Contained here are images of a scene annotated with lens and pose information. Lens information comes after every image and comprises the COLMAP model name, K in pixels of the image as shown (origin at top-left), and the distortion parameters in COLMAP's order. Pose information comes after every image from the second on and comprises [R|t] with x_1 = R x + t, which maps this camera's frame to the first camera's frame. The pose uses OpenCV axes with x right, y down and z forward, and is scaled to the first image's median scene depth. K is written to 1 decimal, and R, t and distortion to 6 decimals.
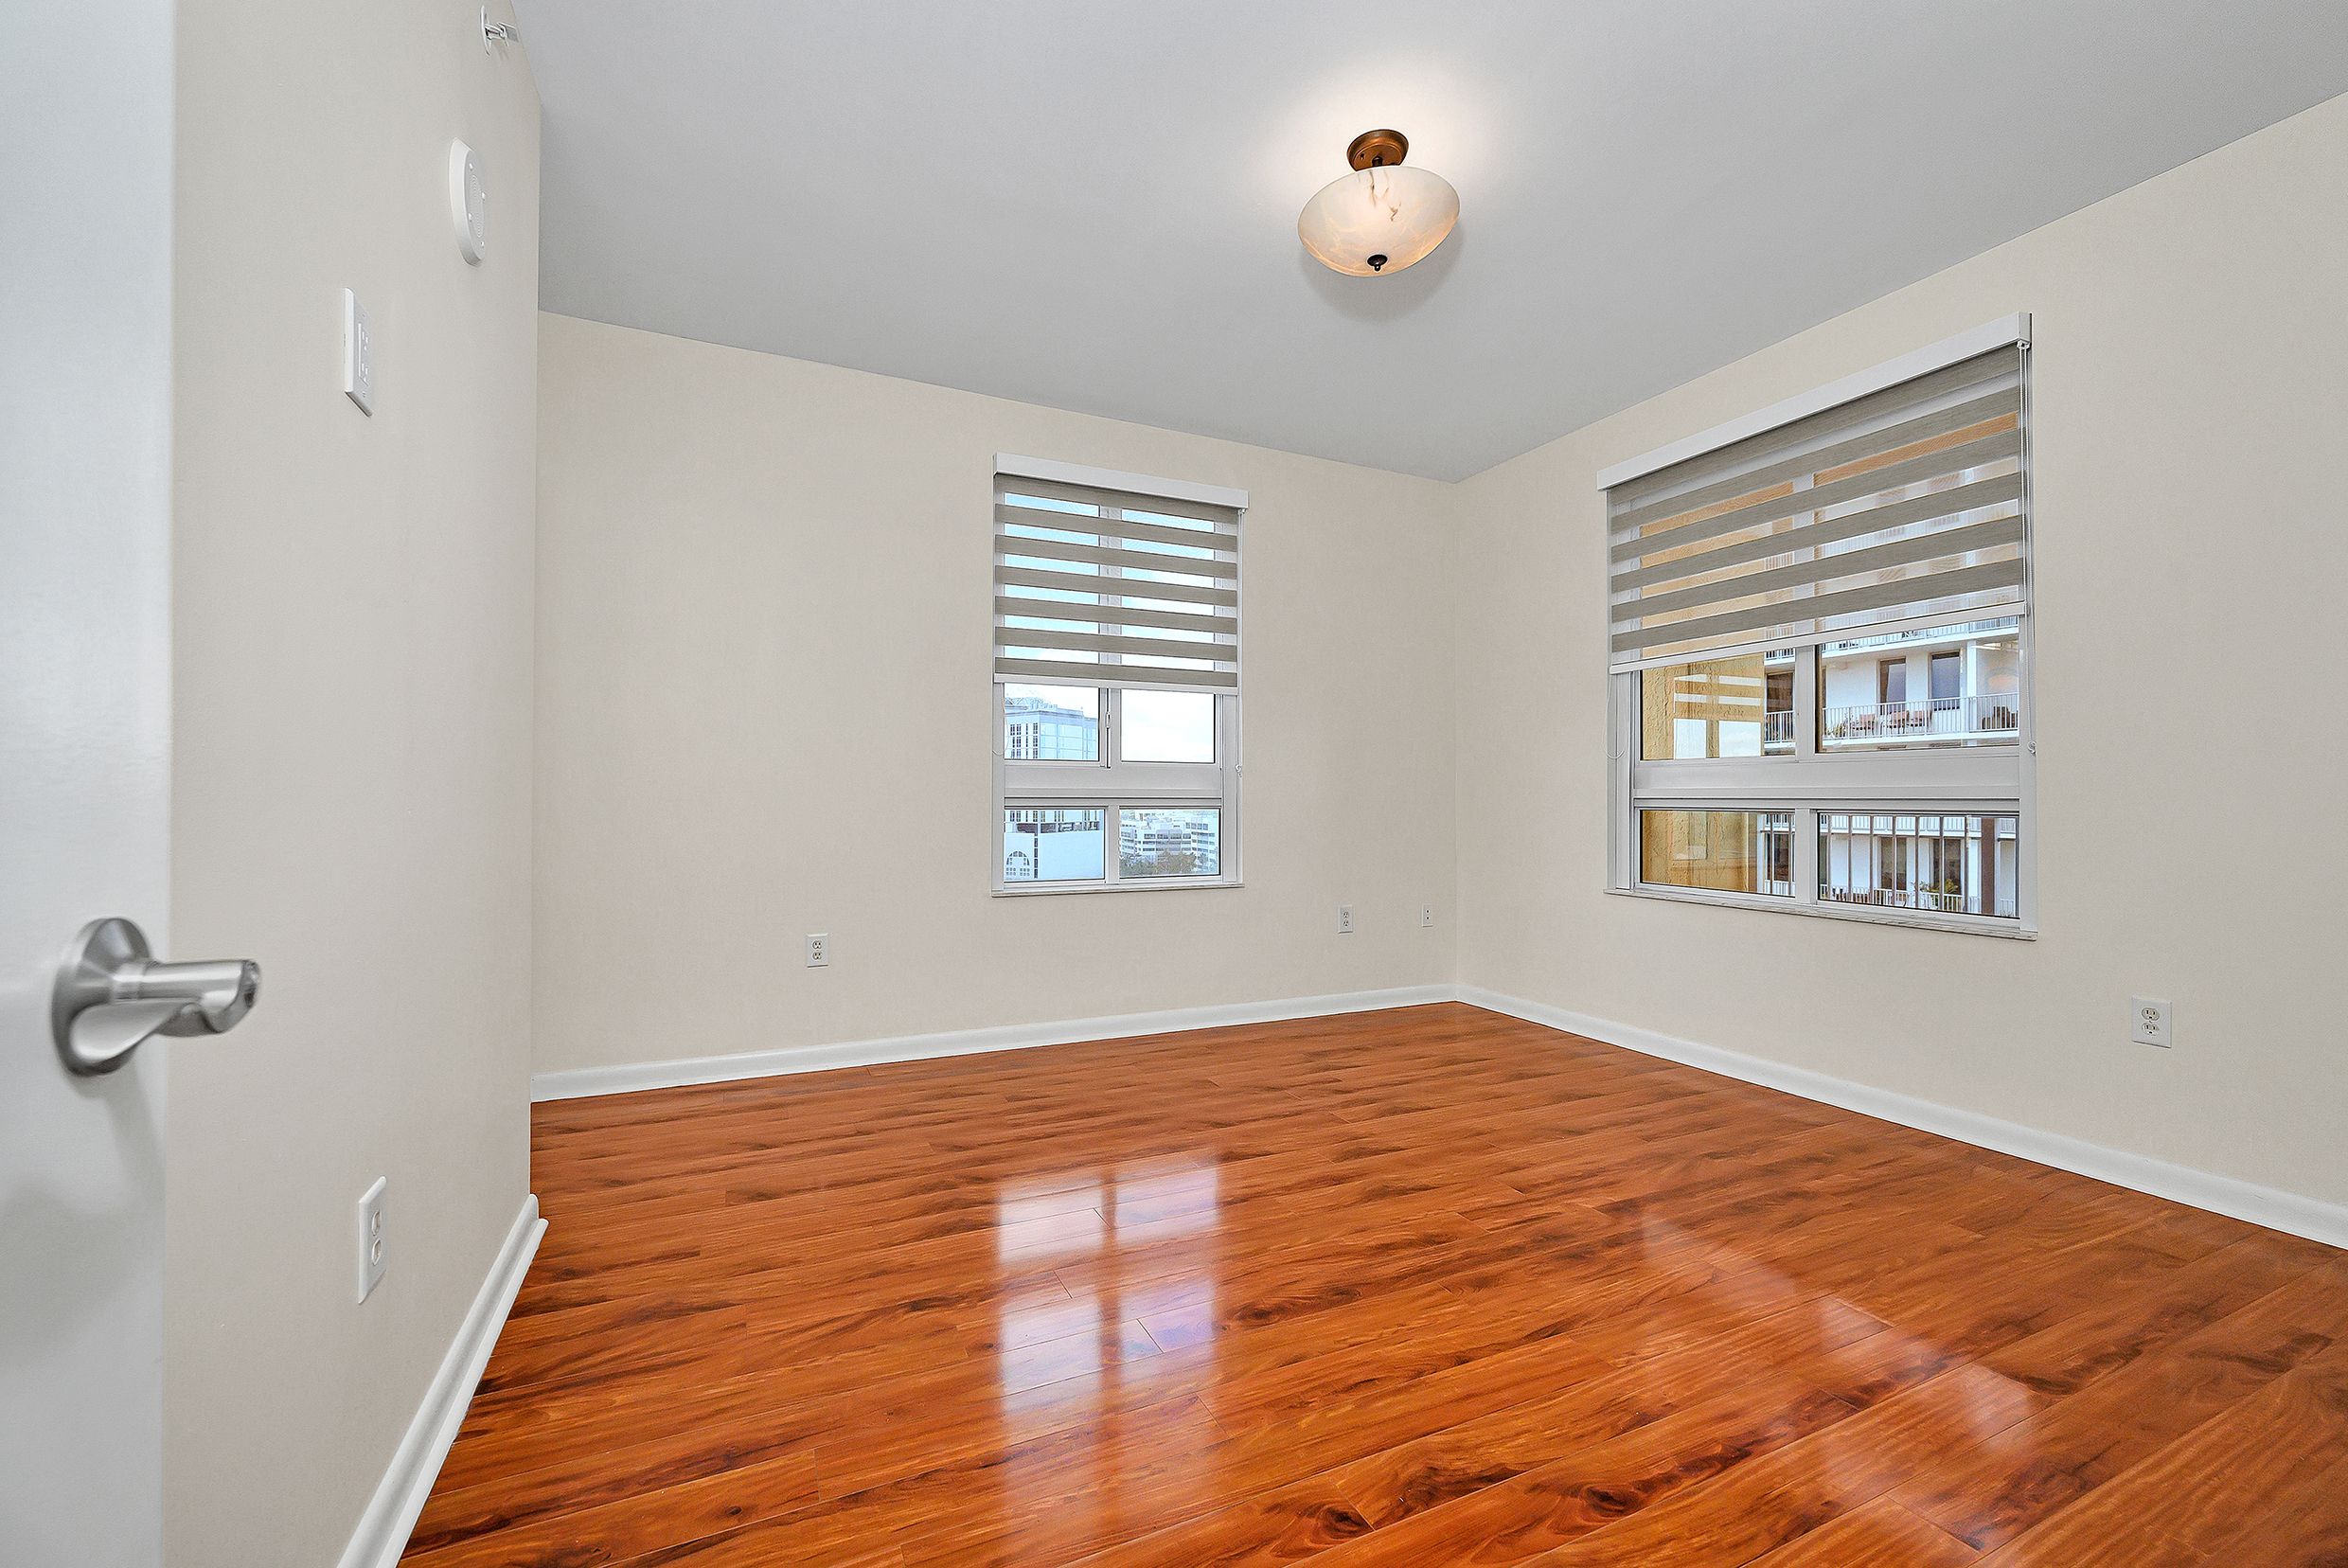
lens RADIAL K [[950.2, 0, 1182.2], [0, 950.2, 781.2], [0, 0, 1]] dist [-0.000971, -0.000117]
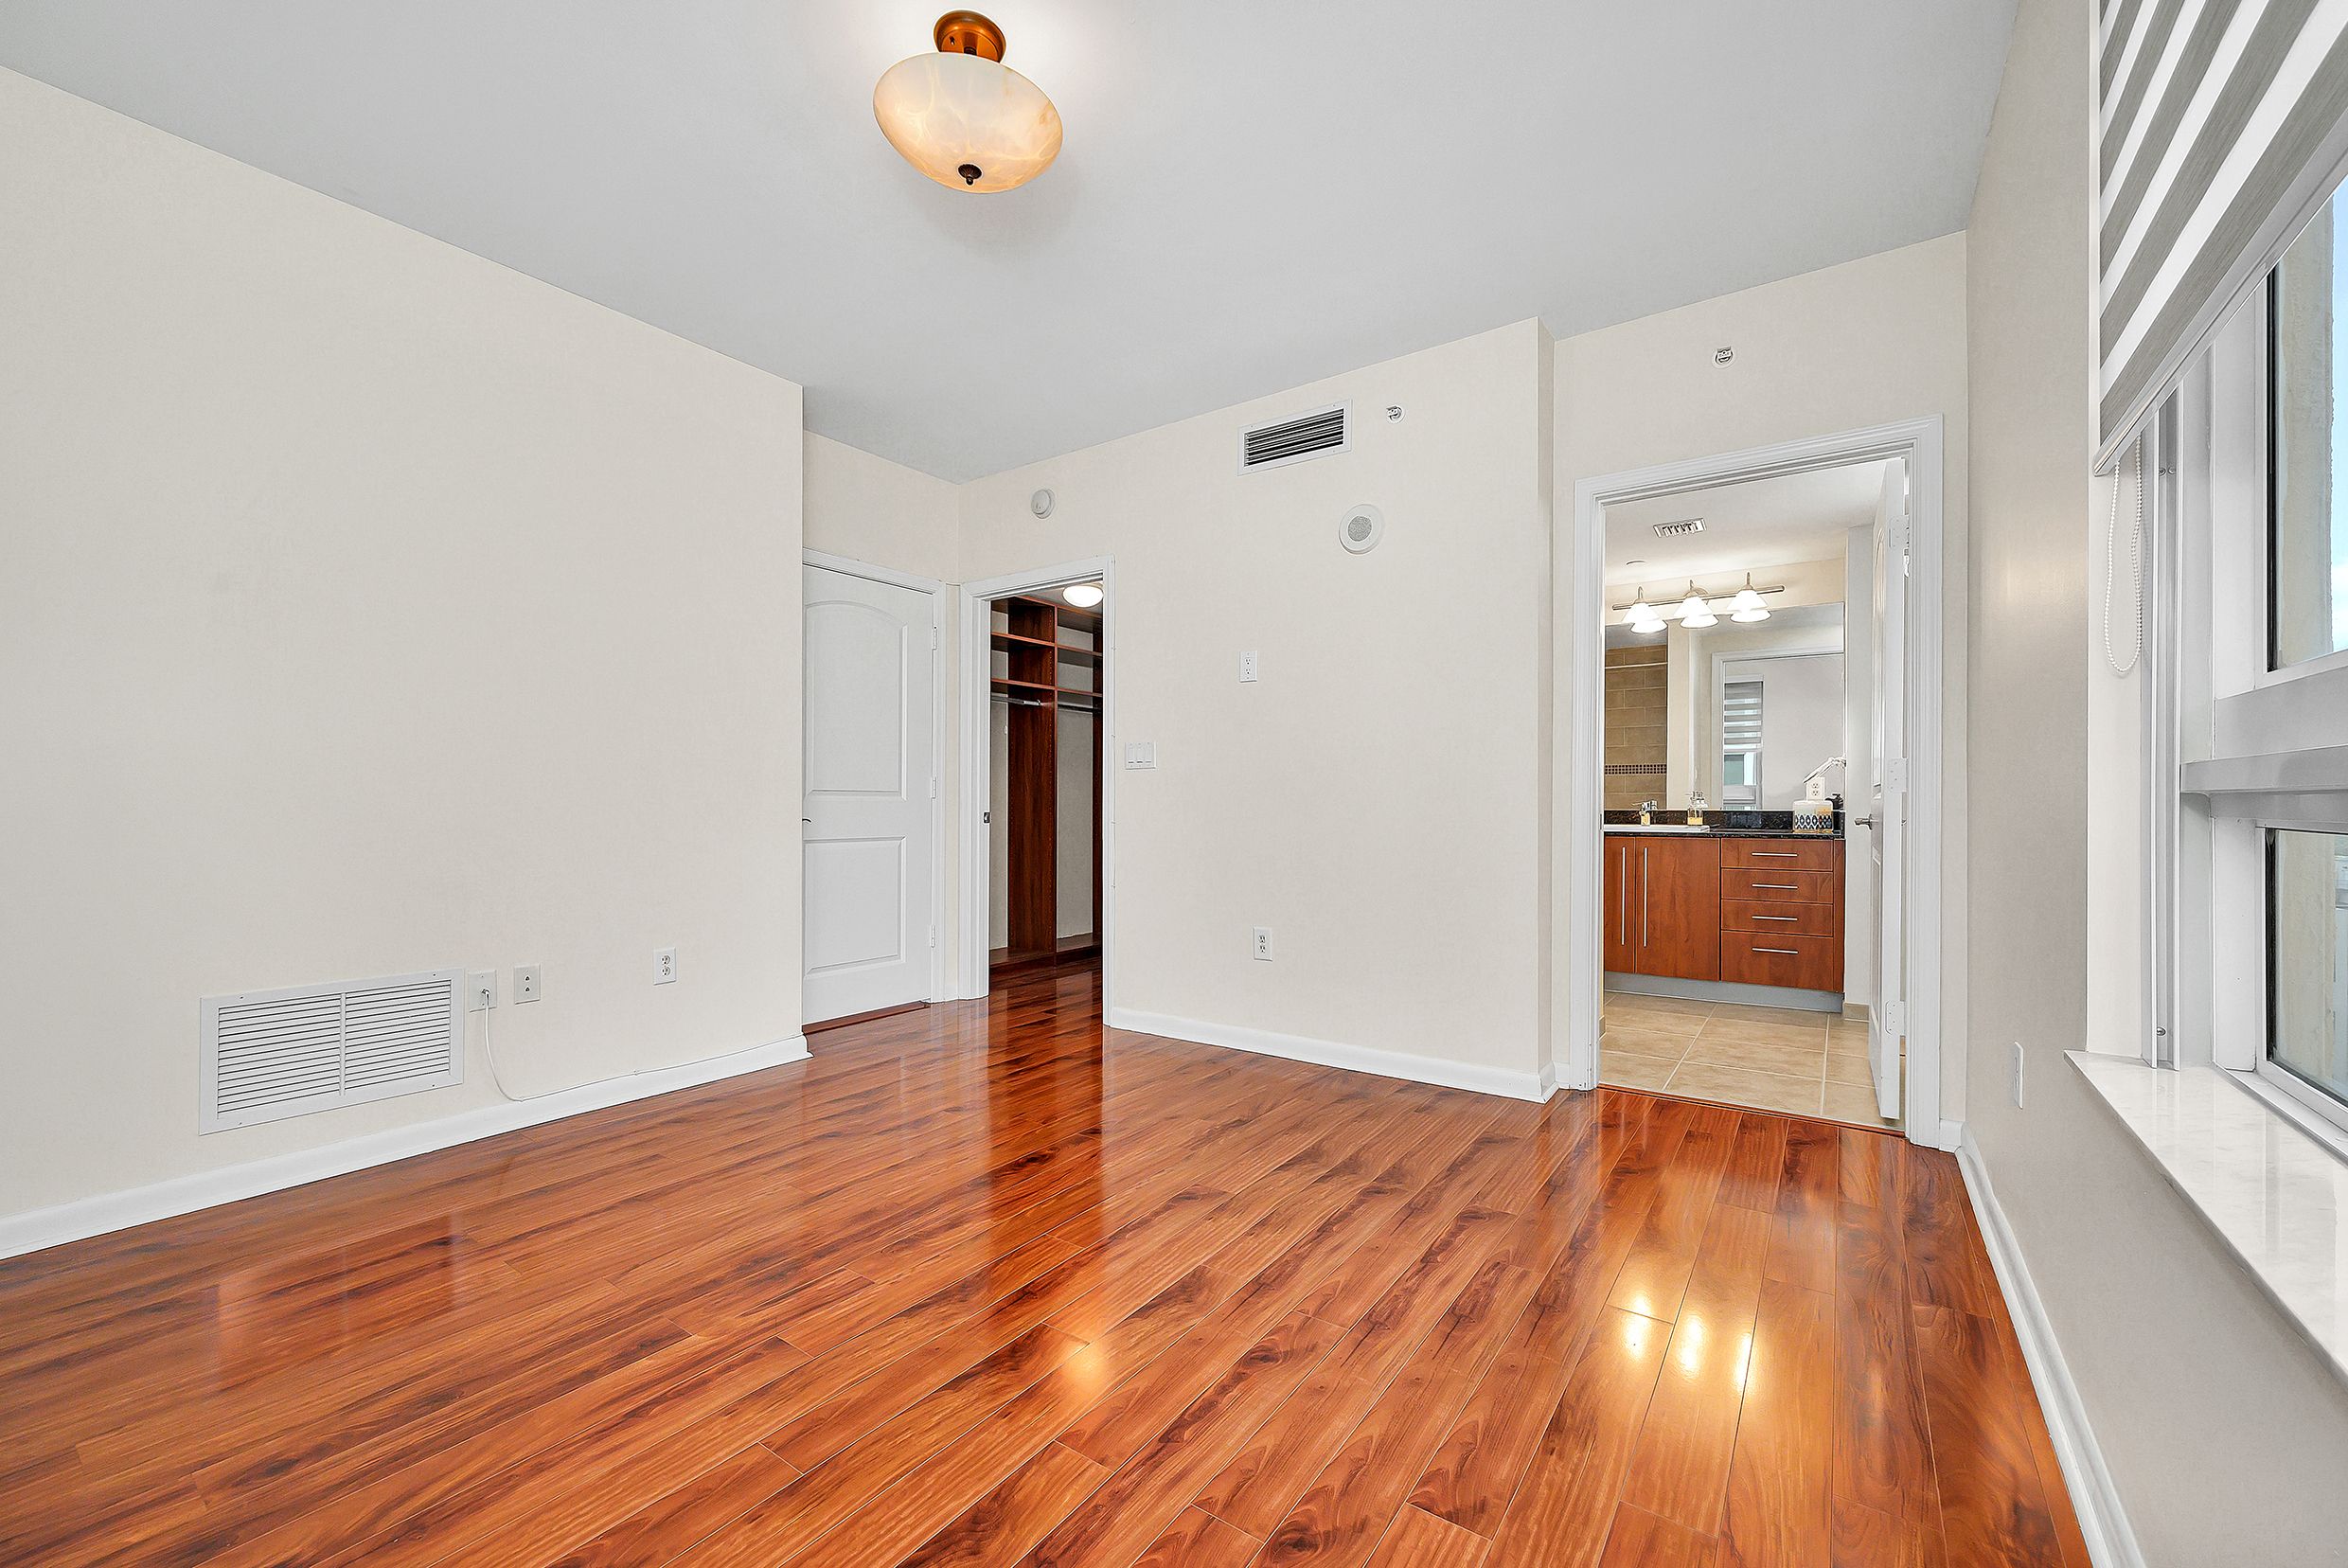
lens RADIAL K [[950.2, 0, 1182.2], [0, 950.2, 781.2], [0, 0, 1]] dist [-0.000971, -0.000117]
pose [[-0.874118, -0.012527, -0.485552, 0.445528], [0.009290, 0.999053, -0.042499, 0.038983], [0.485625, -0.041660, -0.873174, 1.804201]]
